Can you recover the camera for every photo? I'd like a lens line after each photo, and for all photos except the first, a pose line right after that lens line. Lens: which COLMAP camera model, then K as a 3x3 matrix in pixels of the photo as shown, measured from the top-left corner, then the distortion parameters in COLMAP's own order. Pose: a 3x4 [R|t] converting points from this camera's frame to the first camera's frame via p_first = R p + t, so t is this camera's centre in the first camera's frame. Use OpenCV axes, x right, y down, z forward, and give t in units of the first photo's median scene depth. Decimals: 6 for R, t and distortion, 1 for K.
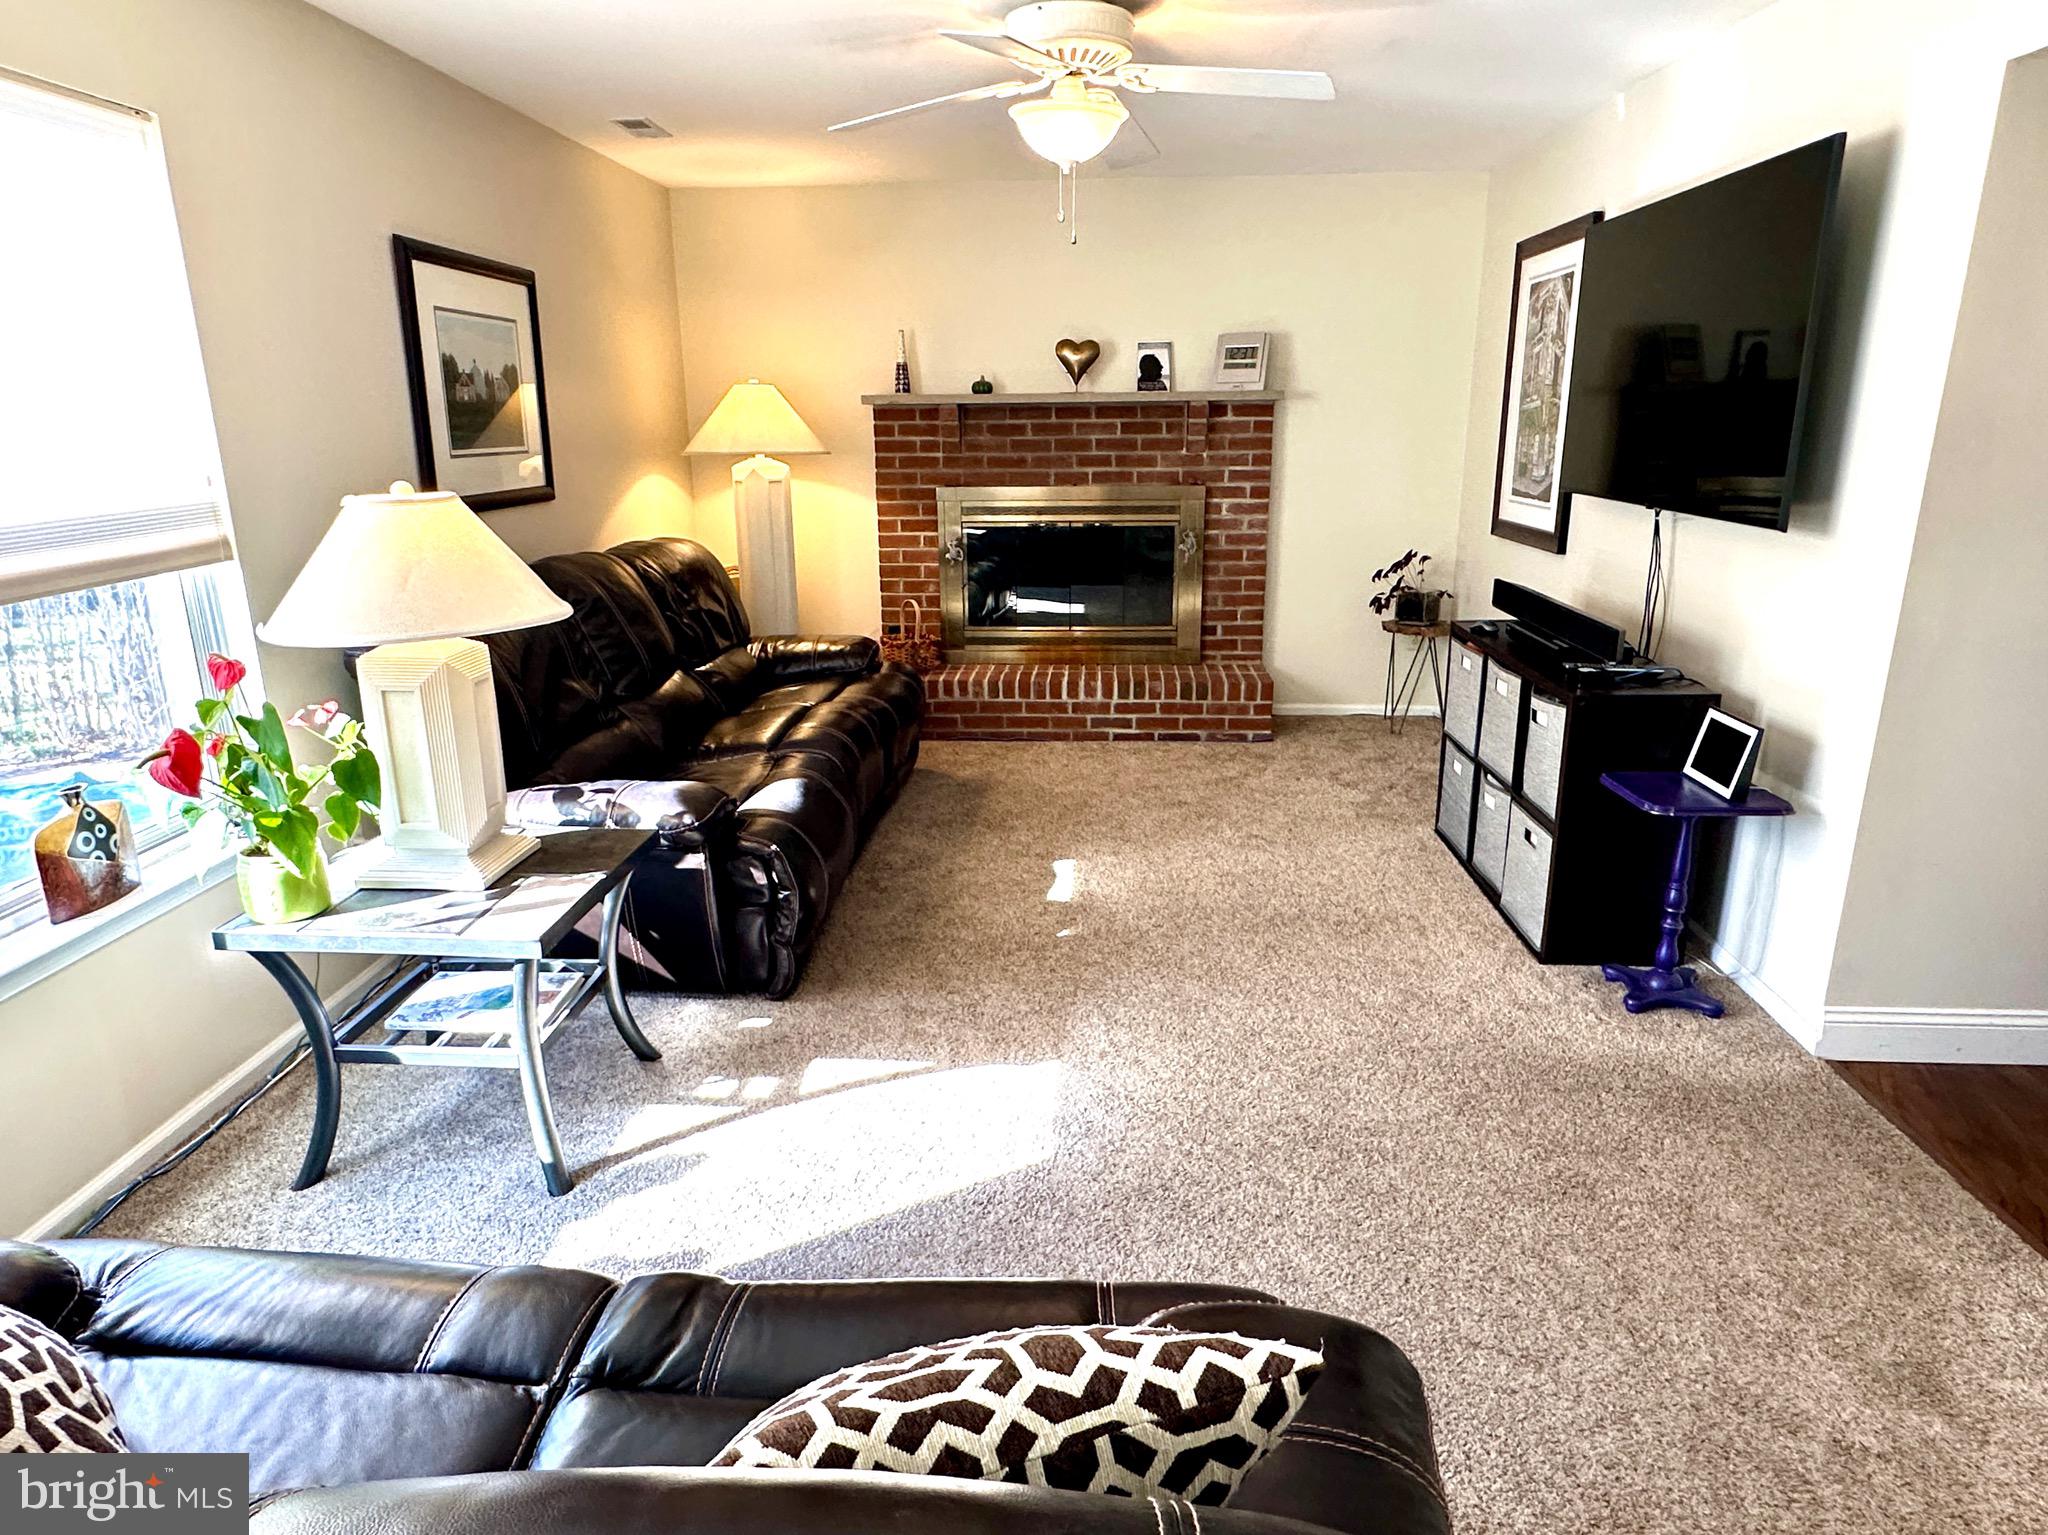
lens RADIAL K [[1239.7, 0, 1016.3], [0, 1239.7, 773.9], [0, 0, 1]] dist [-0.004573, -0.001327]
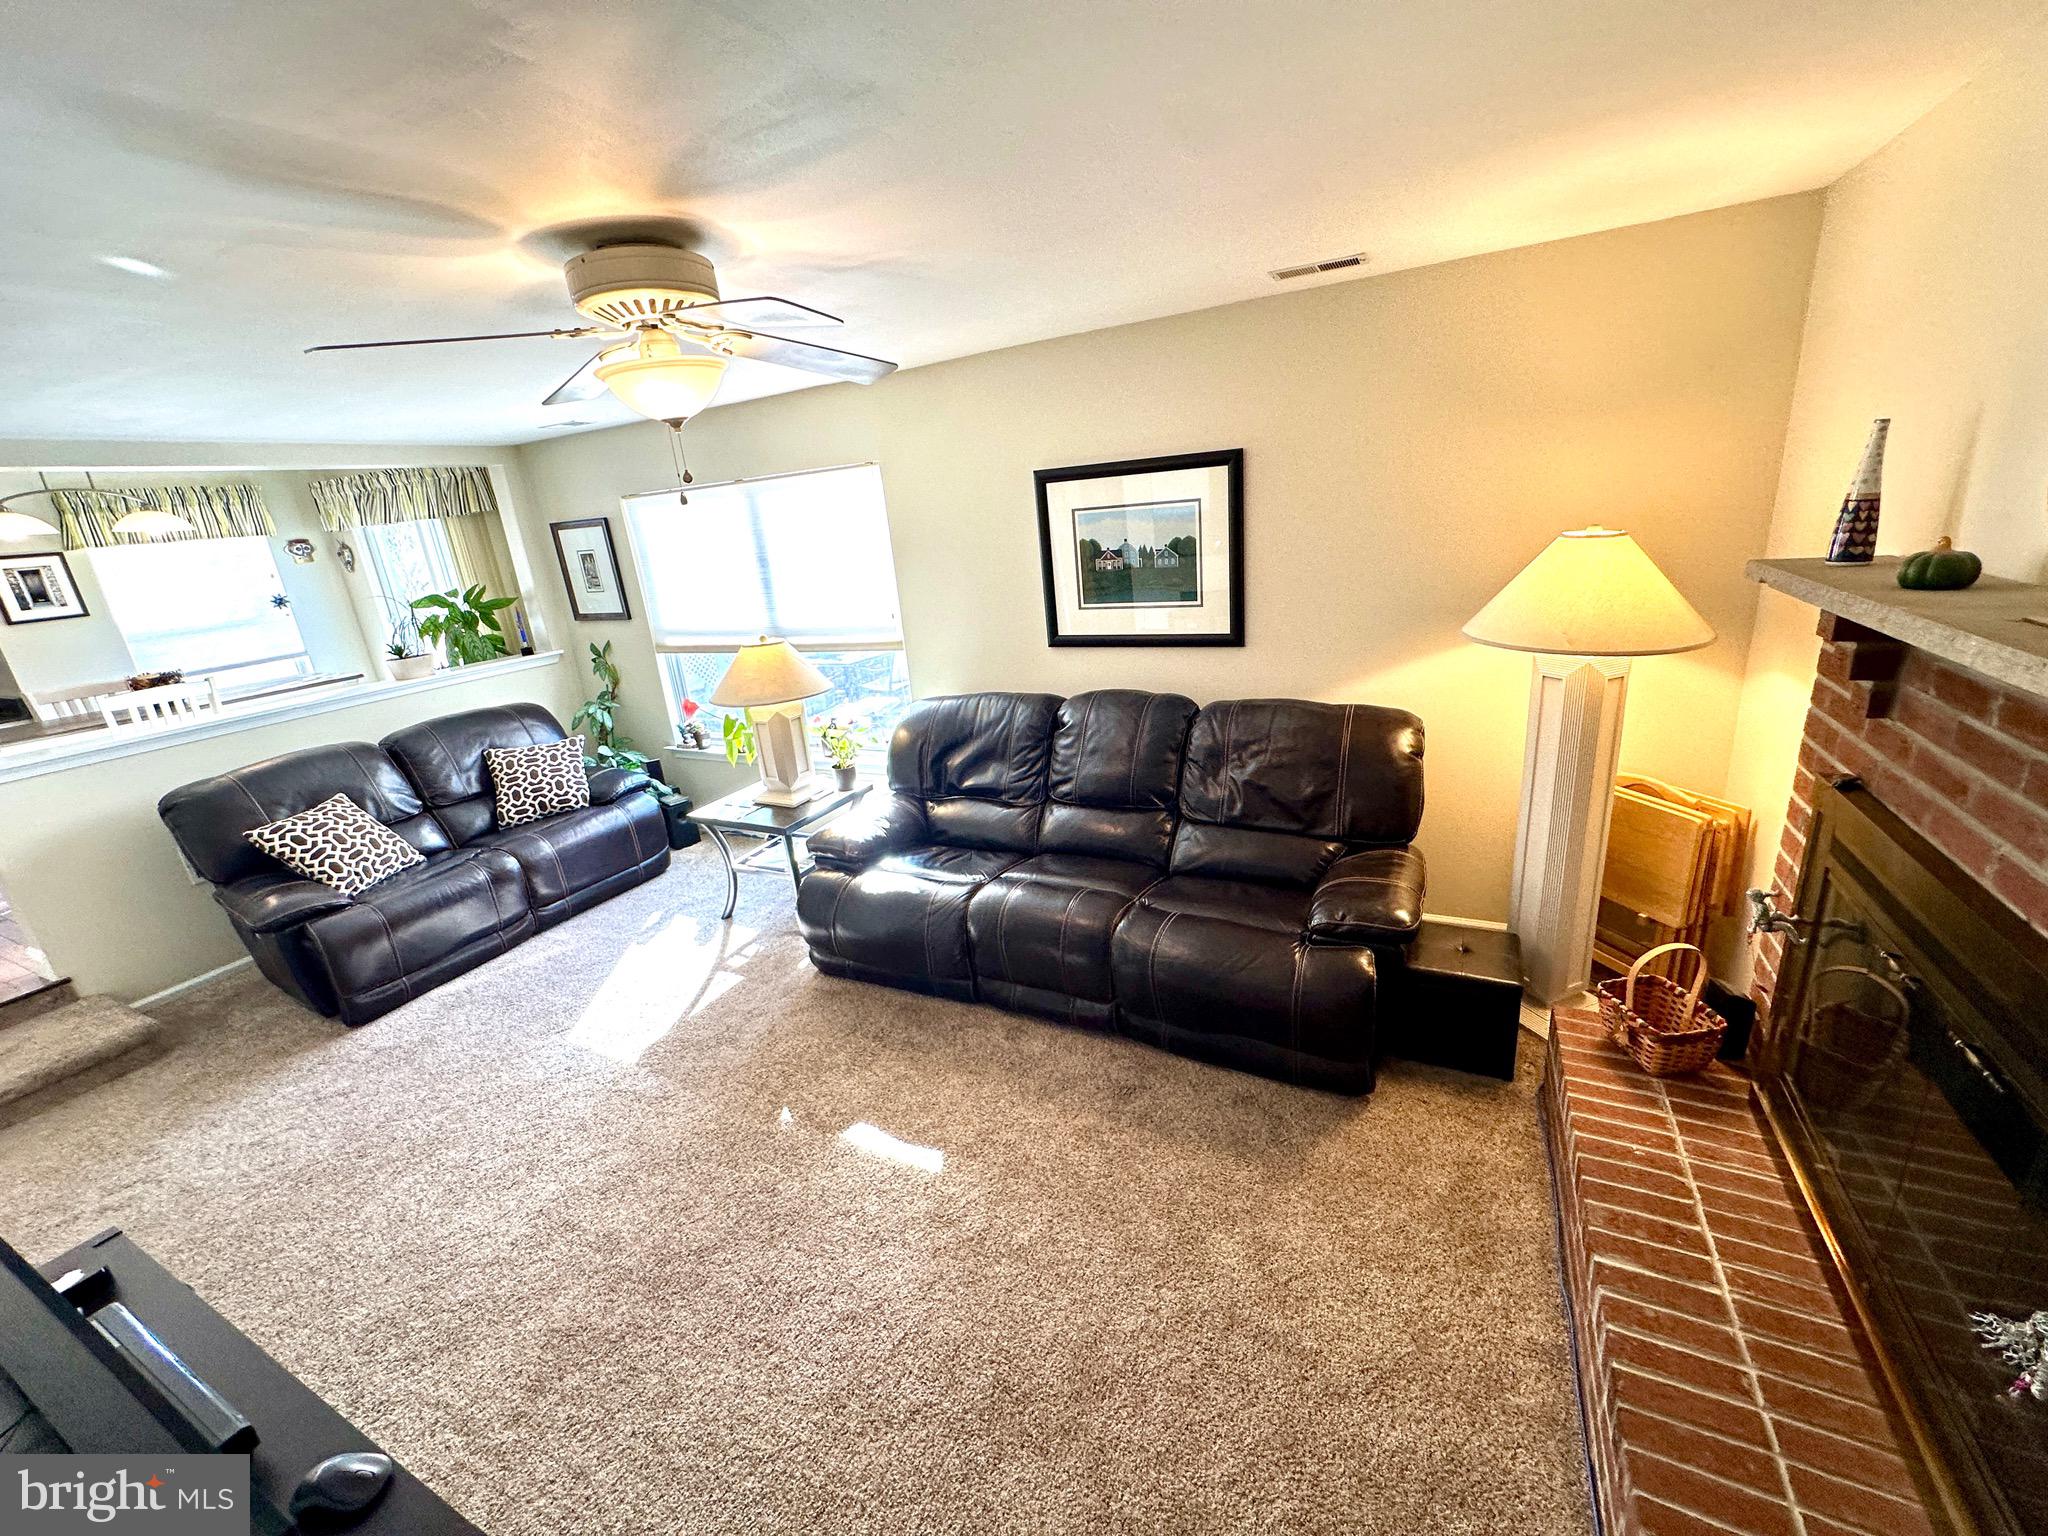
lens RADIAL K [[818.9, 0, 1024.6], [0, 818.9, 764.4], [0, 0, 1]] dist [-0.002009, -0.000046]
pose [[-0.399085, 0.319127, -0.859587, 0.311906], [-0.167697, 0.896262, 0.410601, -0.315079], [0.901448, 0.308015, -0.304168, 0.849421]]
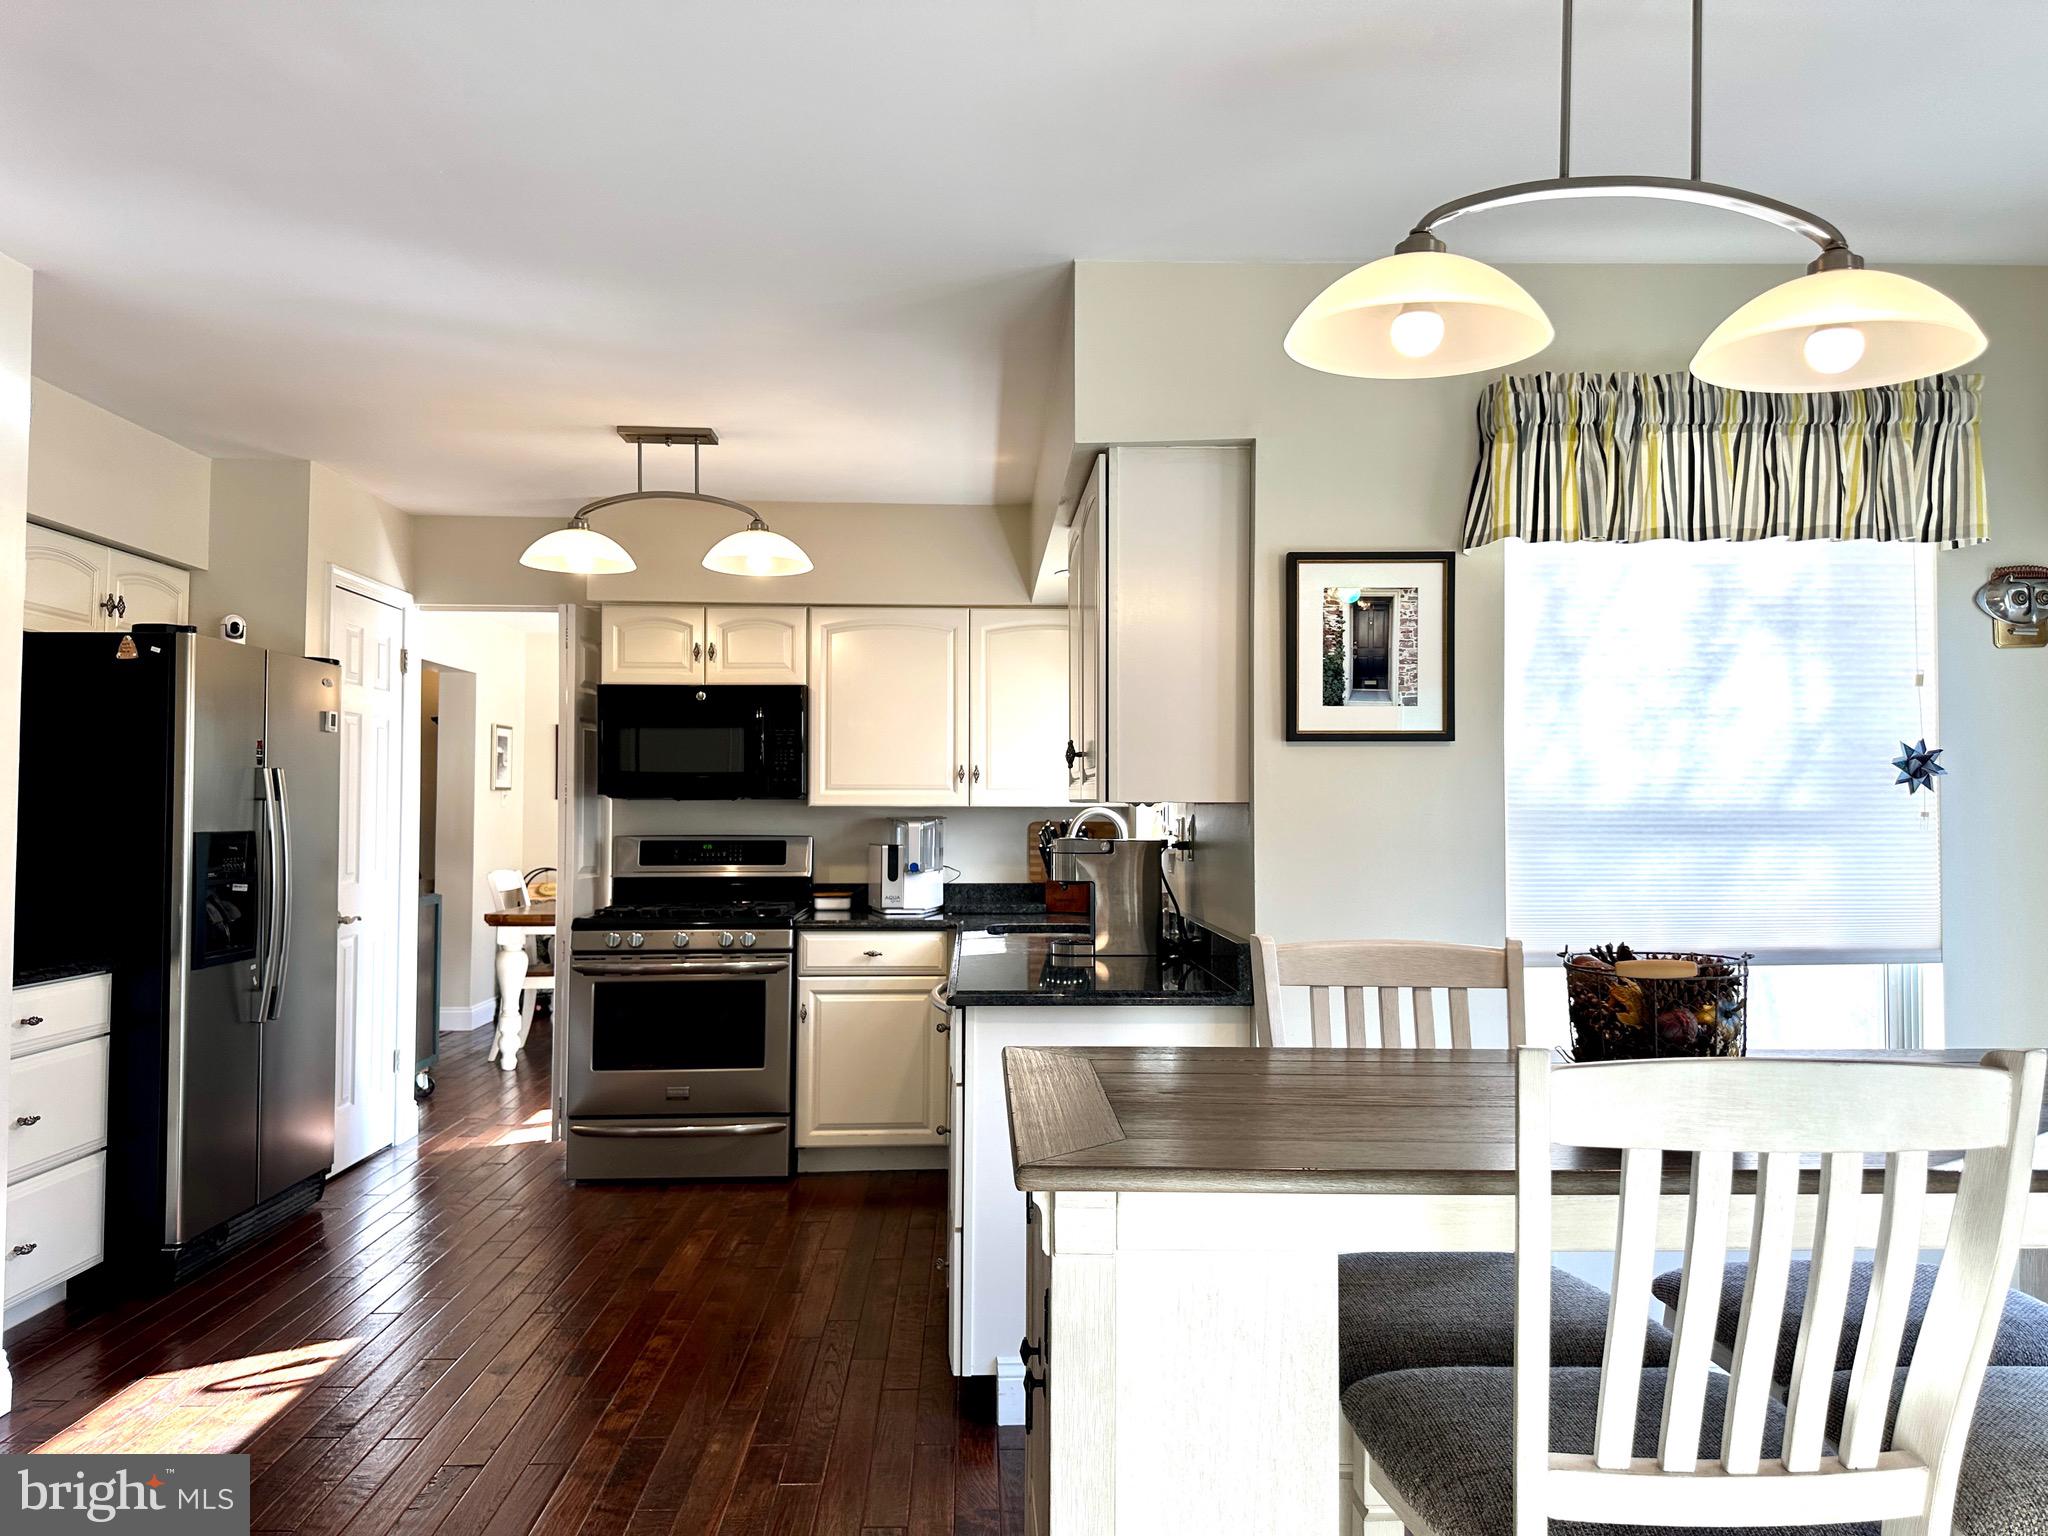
lens RADIAL K [[1427.1, 0, 1033.8], [0, 1427.1, 758.9], [0, 0, 1]] dist [0.157711, -0.296883]
pose [[-0.994646, 0.001649, -0.103324, 0.101053], [-0.024146, 0.968484, 0.247901, -0.035450], [0.100476, 0.249069, -0.963260, 0.078797]]
